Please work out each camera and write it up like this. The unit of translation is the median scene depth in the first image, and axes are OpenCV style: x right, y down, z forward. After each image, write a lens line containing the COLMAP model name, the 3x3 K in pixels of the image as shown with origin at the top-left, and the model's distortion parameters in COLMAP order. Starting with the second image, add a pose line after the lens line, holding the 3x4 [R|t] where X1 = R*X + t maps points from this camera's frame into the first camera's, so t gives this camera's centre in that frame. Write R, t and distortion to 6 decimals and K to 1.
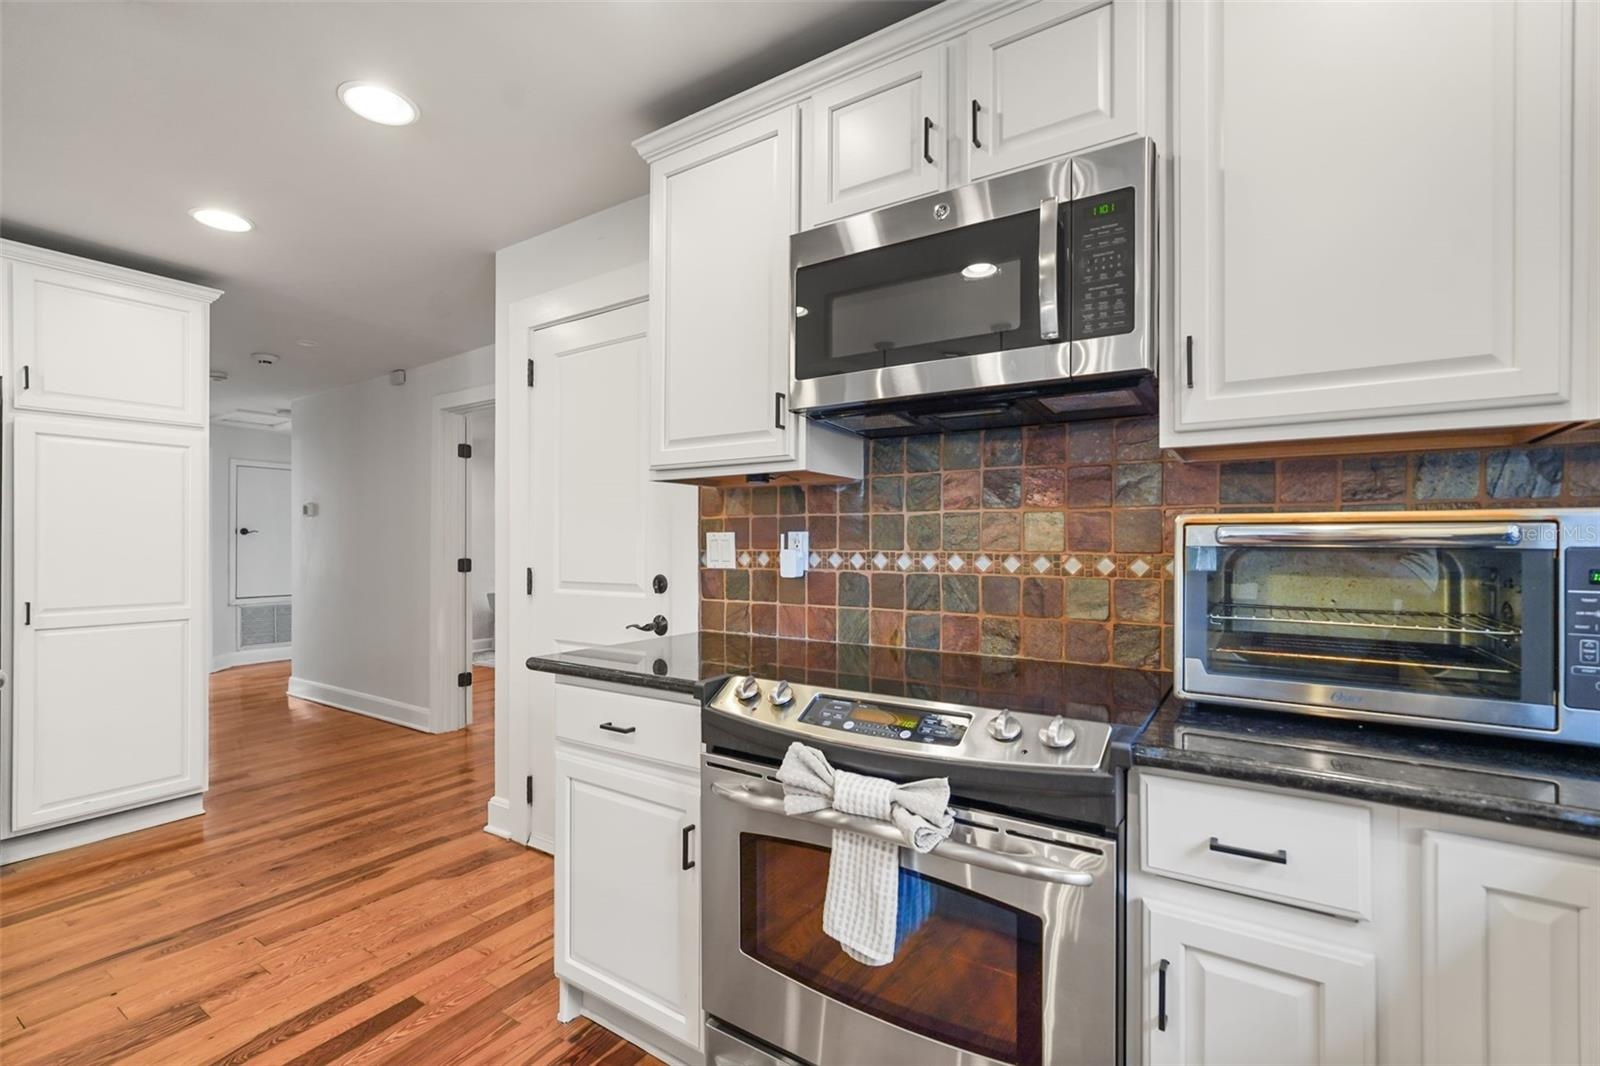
lens RADIAL K [[702.5, 0, 802.1], [0, 702.5, 548.0], [0, 0, 1]] dist [-0.024614, 0.000038]
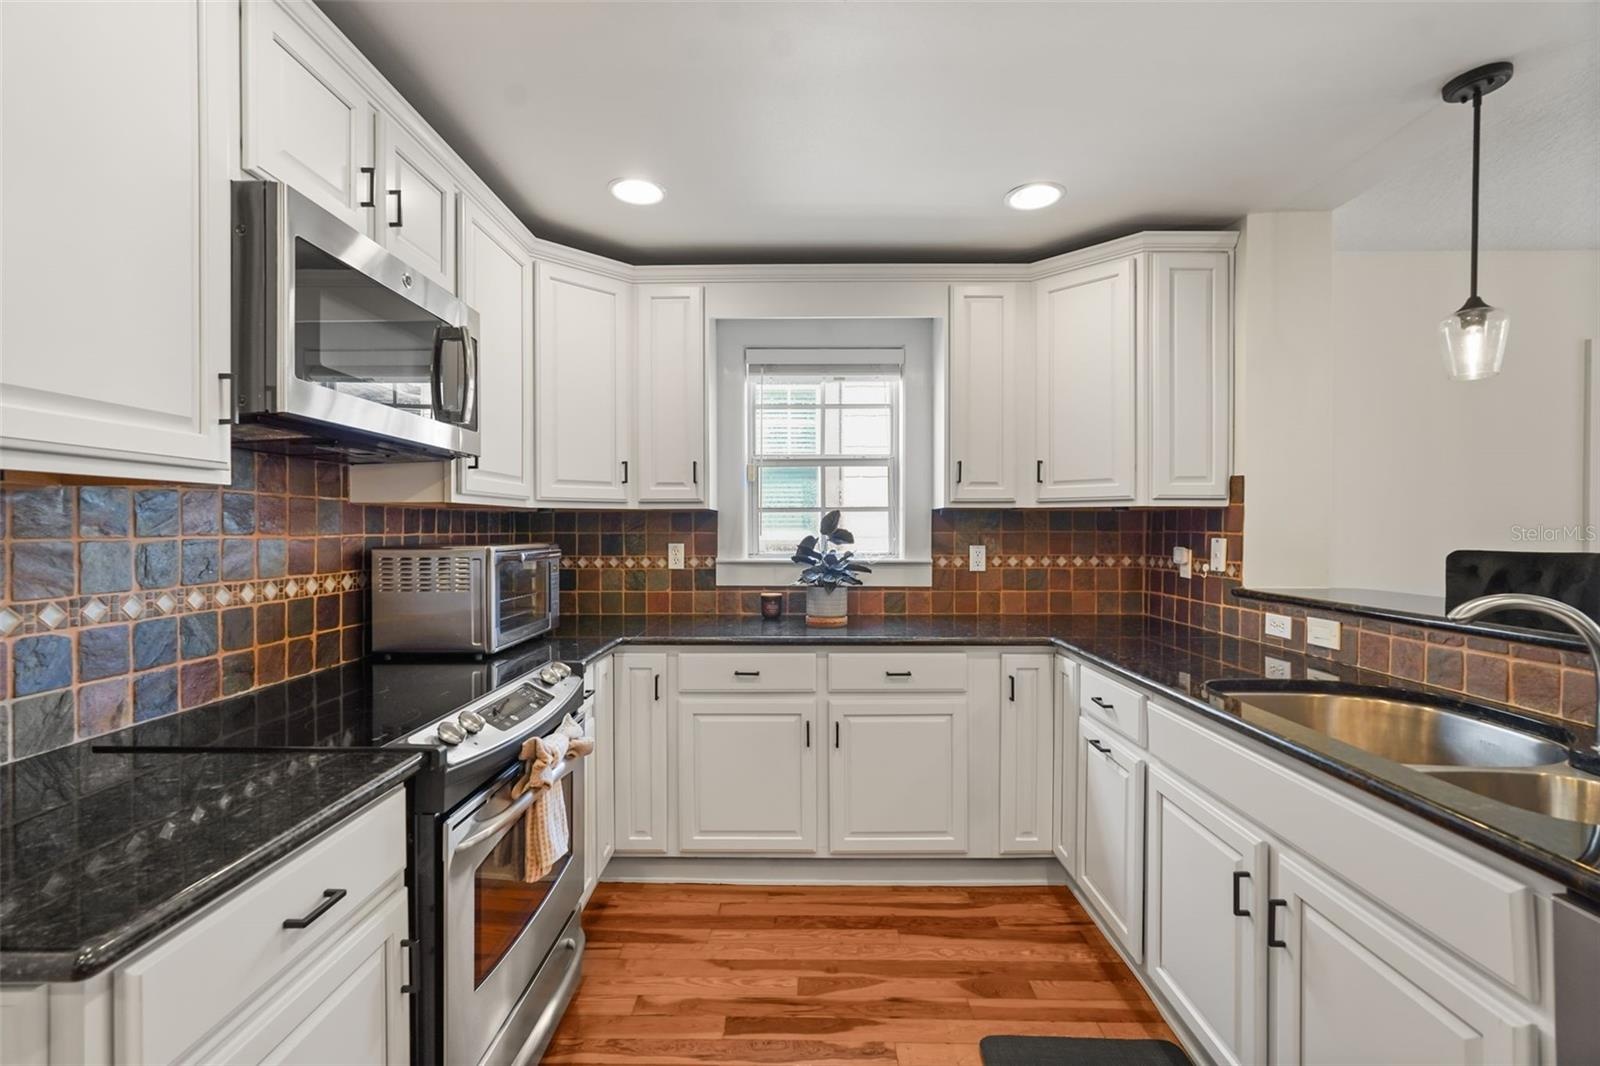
lens RADIAL K [[715.6, 0, 800.0], [0, 715.6, 533.0], [0, 0, 1]] dist [0.000979, 0.000039]
pose [[-0.530825, -0.011311, 0.847406, -0.854964], [0.002436, 0.999886, 0.014872, -0.066684], [-0.847478, 0.009958, -0.530737, 0.814707]]
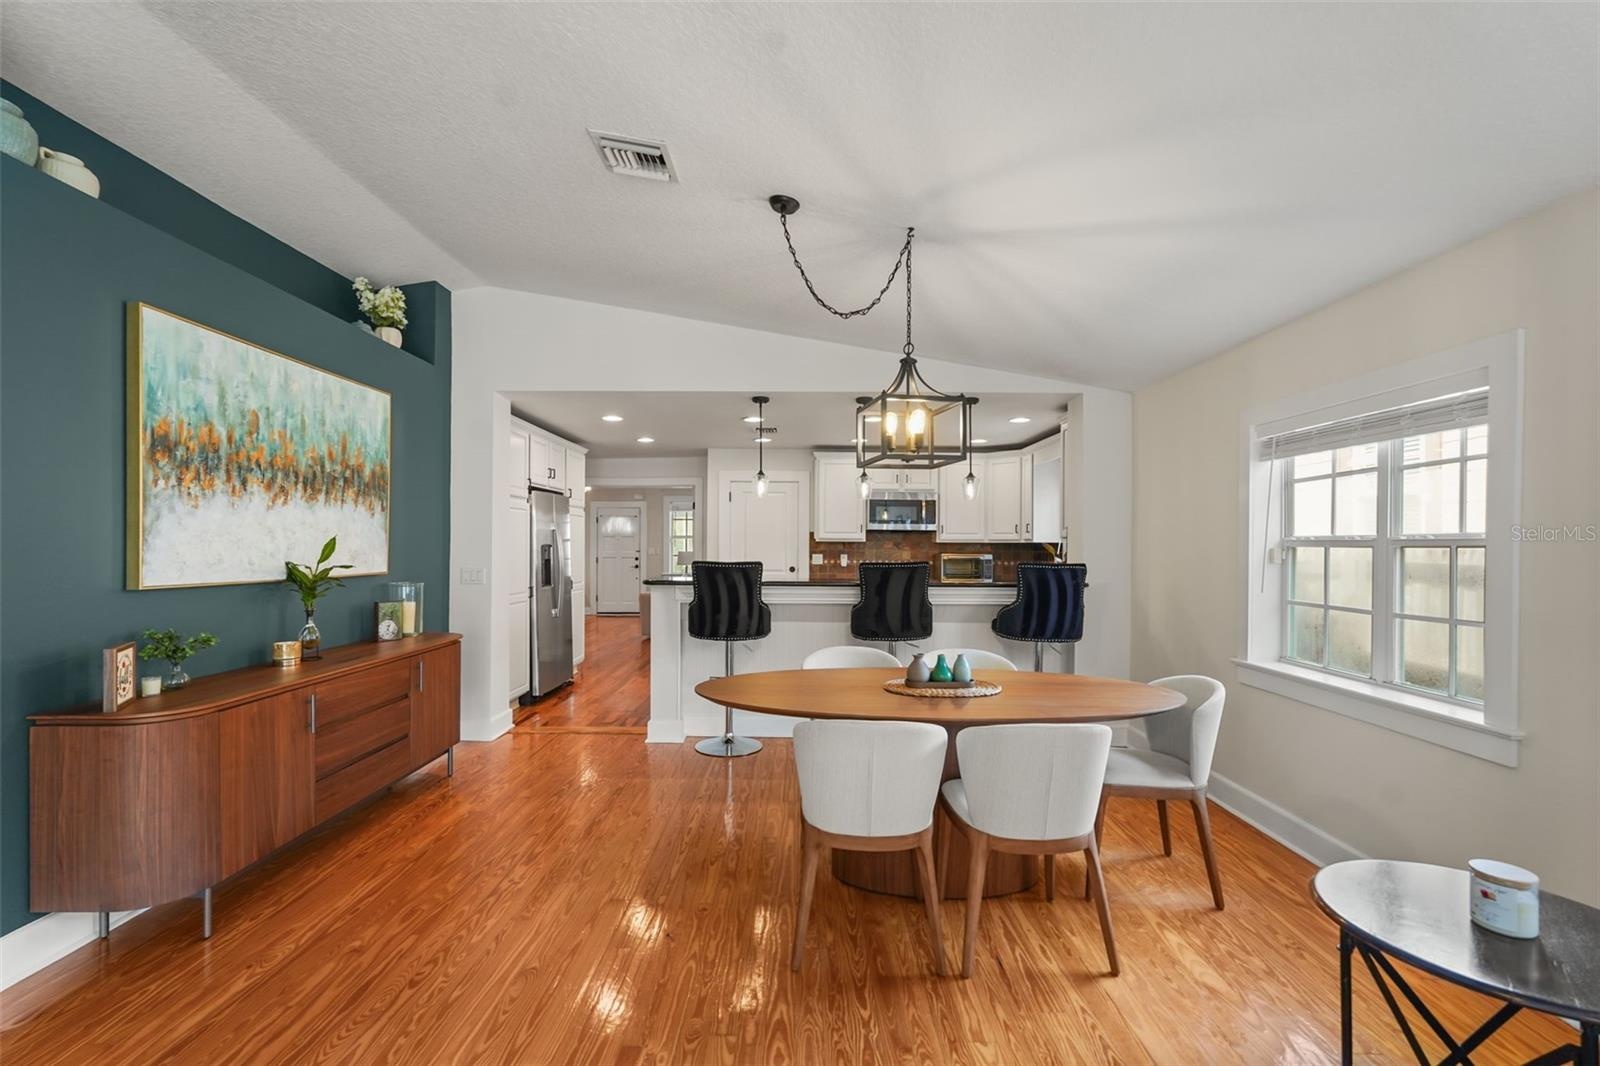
lens RADIAL K [[606.7, 0, 789.1], [0, 606.7, 548.3], [0, 0, 1]] dist [-0.000391, -0.000018]
pose [[0.849077, 0.000189, 0.528269, -2.236158], [-0.003055, 0.999985, 0.004553, -0.078375], [-0.528260, -0.005480, 0.849065, -1.845546]]
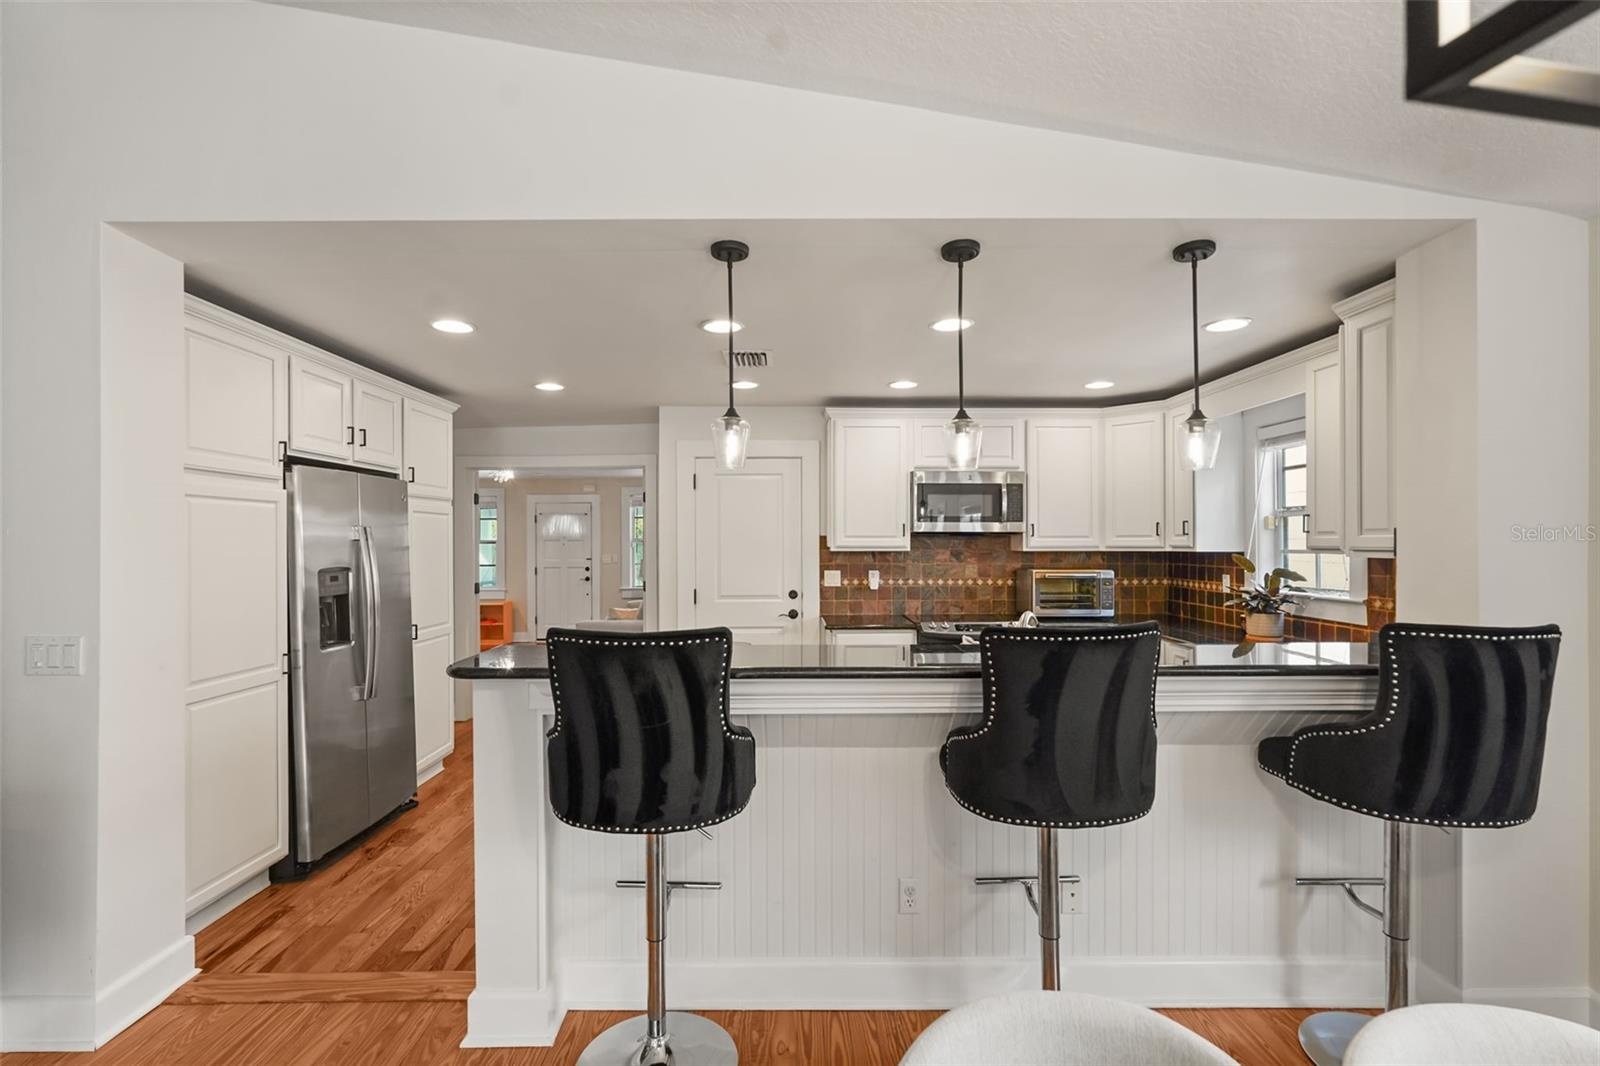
lens RADIAL K [[702.5, 0, 802.1], [0, 702.5, 548.0], [0, 0, 1]] dist [-0.024614, 0.000038]
pose [[0.834103, -0.006042, 0.551576, -1.737820], [0.005889, 0.999981, 0.002049, -0.119918], [-0.551577, 0.001540, 0.834122, -1.008273]]
